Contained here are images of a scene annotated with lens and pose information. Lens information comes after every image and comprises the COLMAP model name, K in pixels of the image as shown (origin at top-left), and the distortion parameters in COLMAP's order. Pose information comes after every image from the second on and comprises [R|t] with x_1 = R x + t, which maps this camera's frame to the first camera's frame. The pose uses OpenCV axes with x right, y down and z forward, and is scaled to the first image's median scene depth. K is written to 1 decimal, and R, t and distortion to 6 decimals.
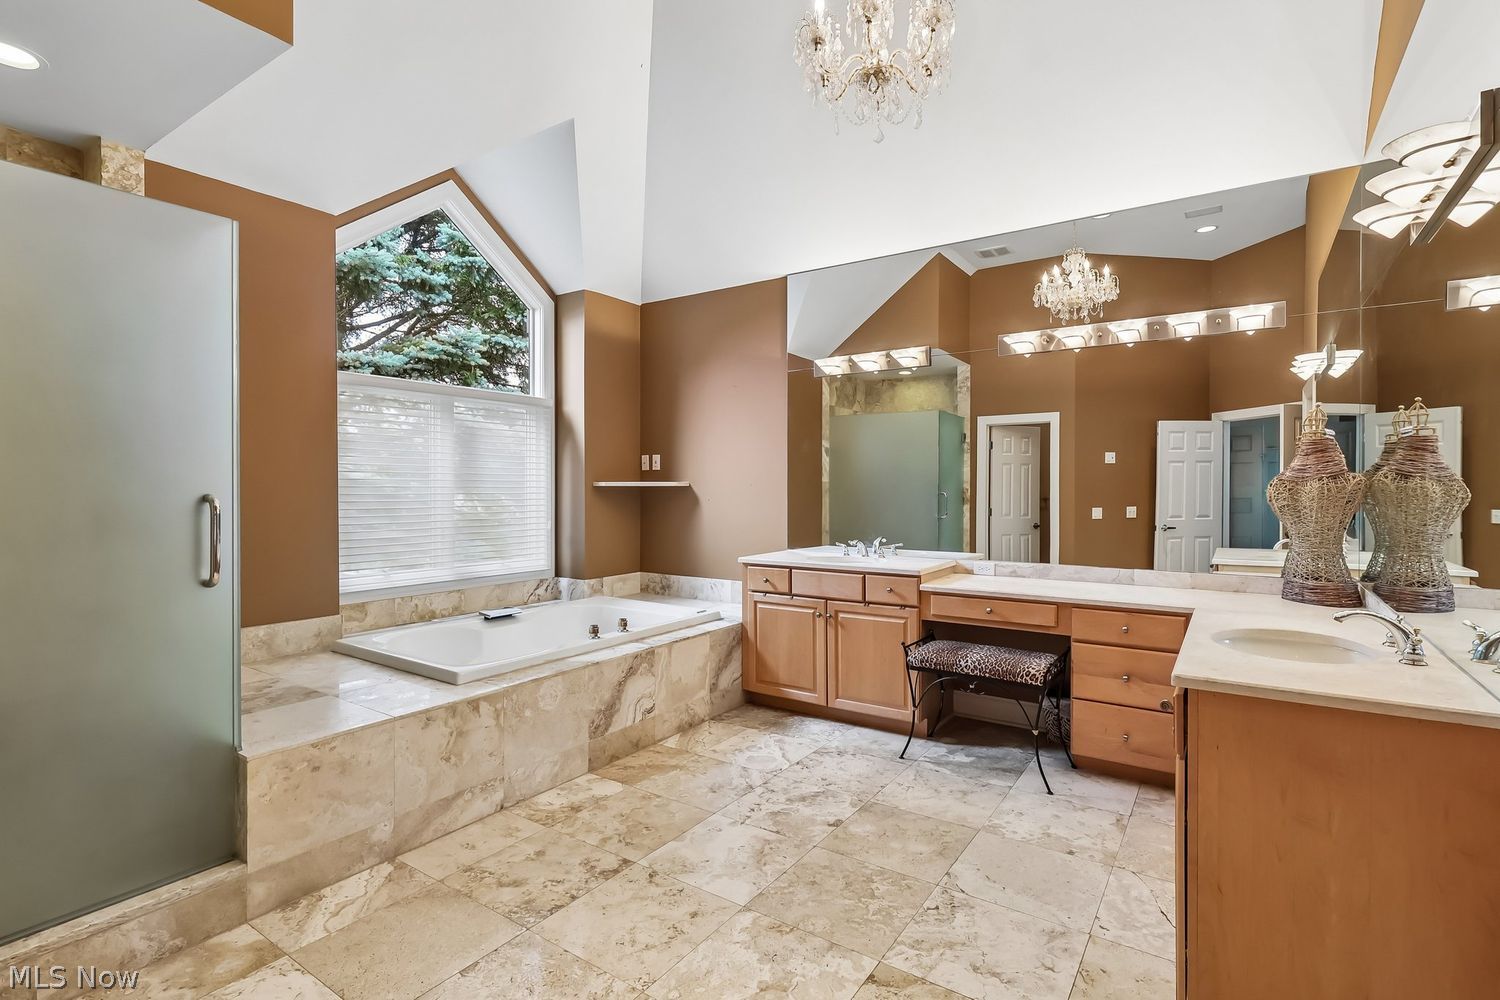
lens RADIAL K [[716.6, 0, 746.1], [0, 716.6, 493.8], [0, 0, 1]] dist [-0.000783, 0.000730]
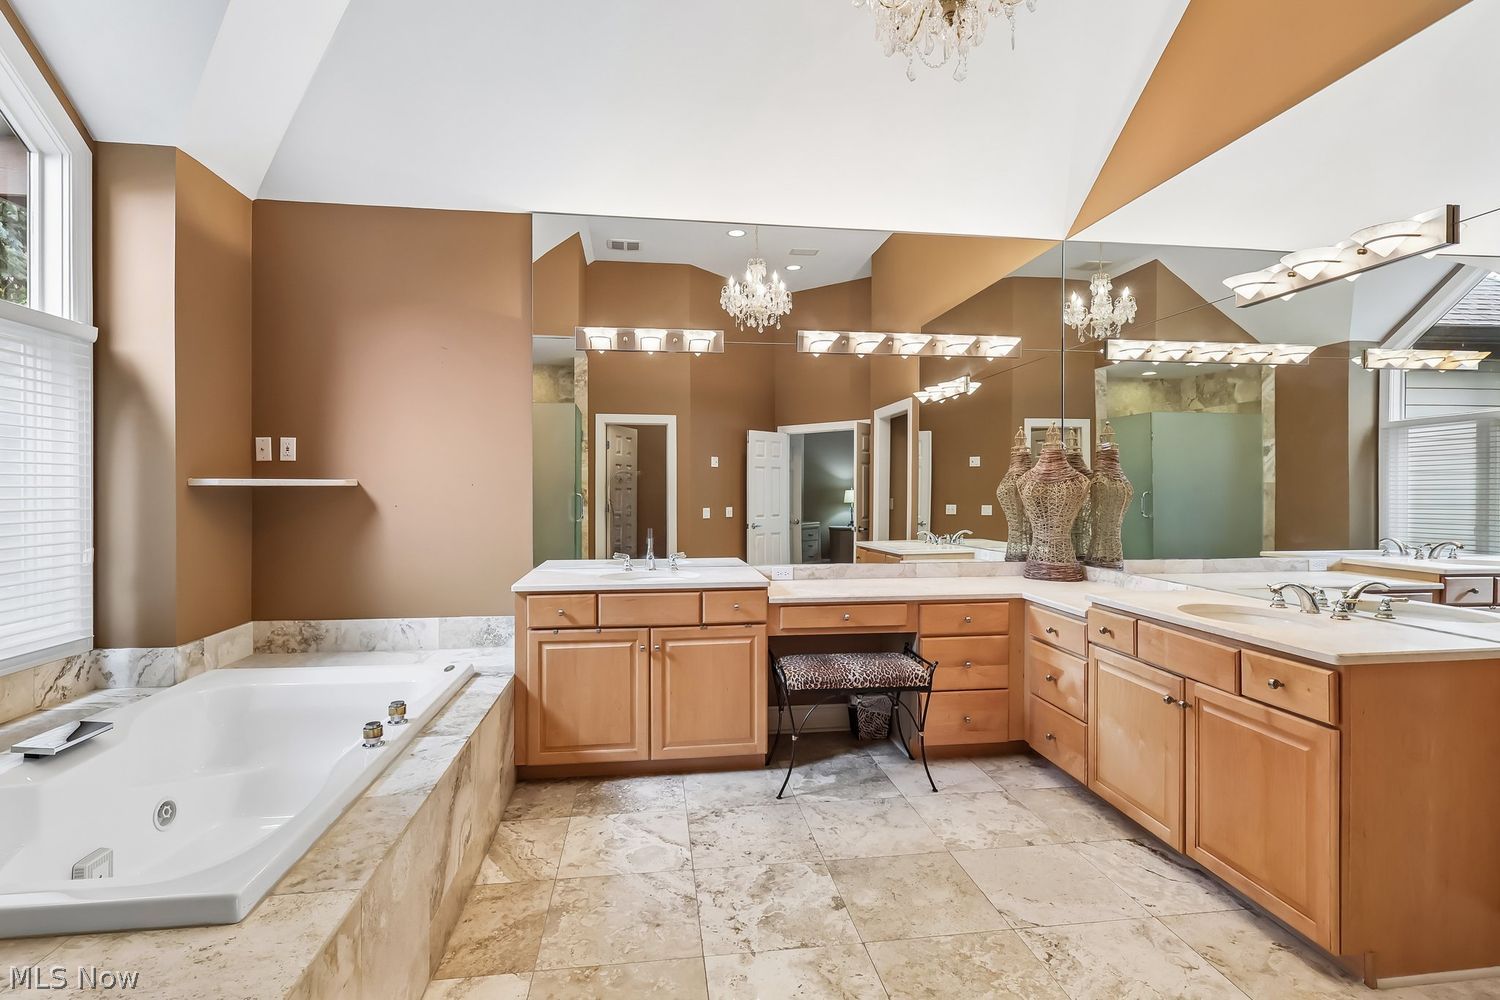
lens RADIAL K [[716.6, 0, 746.1], [0, 716.6, 493.8], [0, 0, 1]] dist [-0.000783, 0.000730]
pose [[0.740476, -0.004467, 0.672068, -0.342124], [0.005734, 0.999984, 0.000329, -0.002060], [-0.672058, 0.003610, 0.740490, 0.326071]]
